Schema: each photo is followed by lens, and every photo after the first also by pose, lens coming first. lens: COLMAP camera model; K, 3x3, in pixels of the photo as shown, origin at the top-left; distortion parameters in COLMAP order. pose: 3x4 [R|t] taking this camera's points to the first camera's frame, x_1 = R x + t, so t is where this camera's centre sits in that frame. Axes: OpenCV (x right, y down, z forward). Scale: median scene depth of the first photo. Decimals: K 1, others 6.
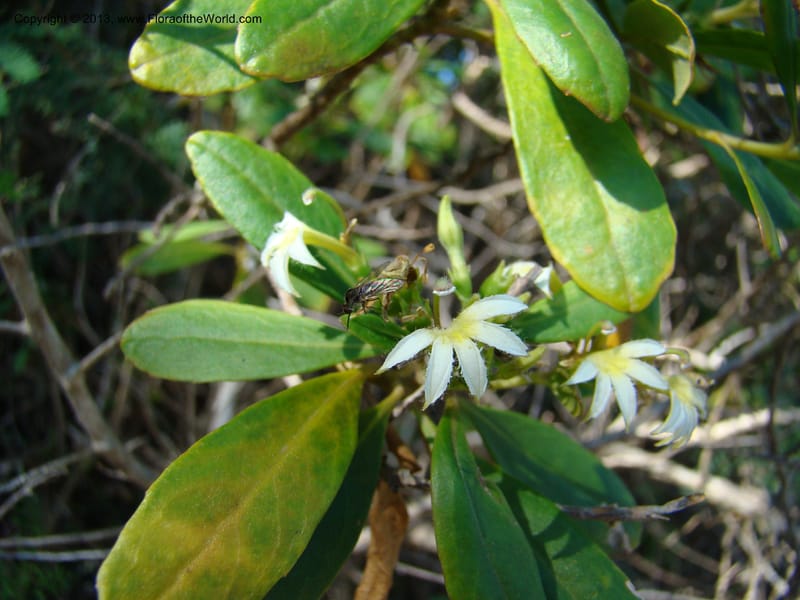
lens RADIAL K [[790.2, 0, 454.4], [0, 790.2, 317.1], [0, 0, 1]] dist [-0.235765, 0.030804]
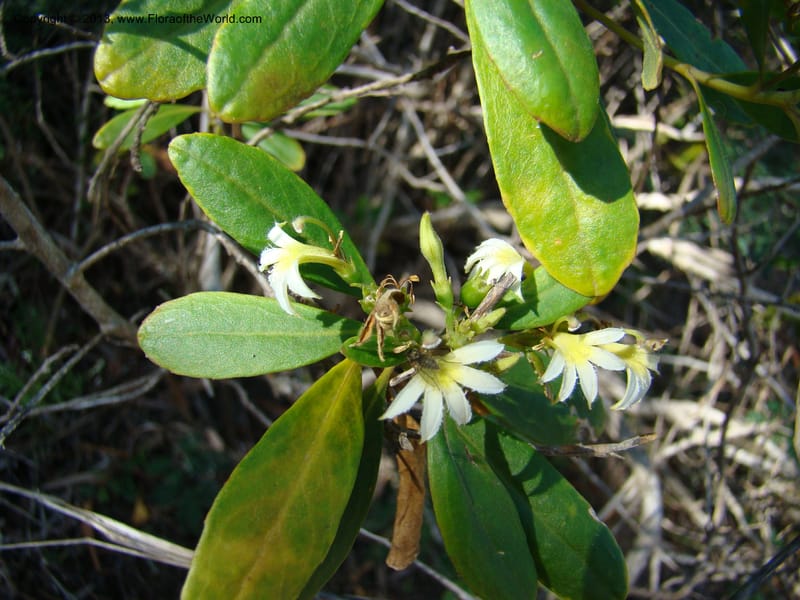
lens RADIAL K [[790.2, 0, 454.4], [0, 790.2, 317.1], [0, 0, 1]] dist [-0.235765, 0.030804]
pose [[0.998208, -0.056067, 0.020934, -0.001624], [0.044280, 0.927212, 0.371911, -0.418722], [-0.040262, -0.370318, 0.928032, -0.050139]]
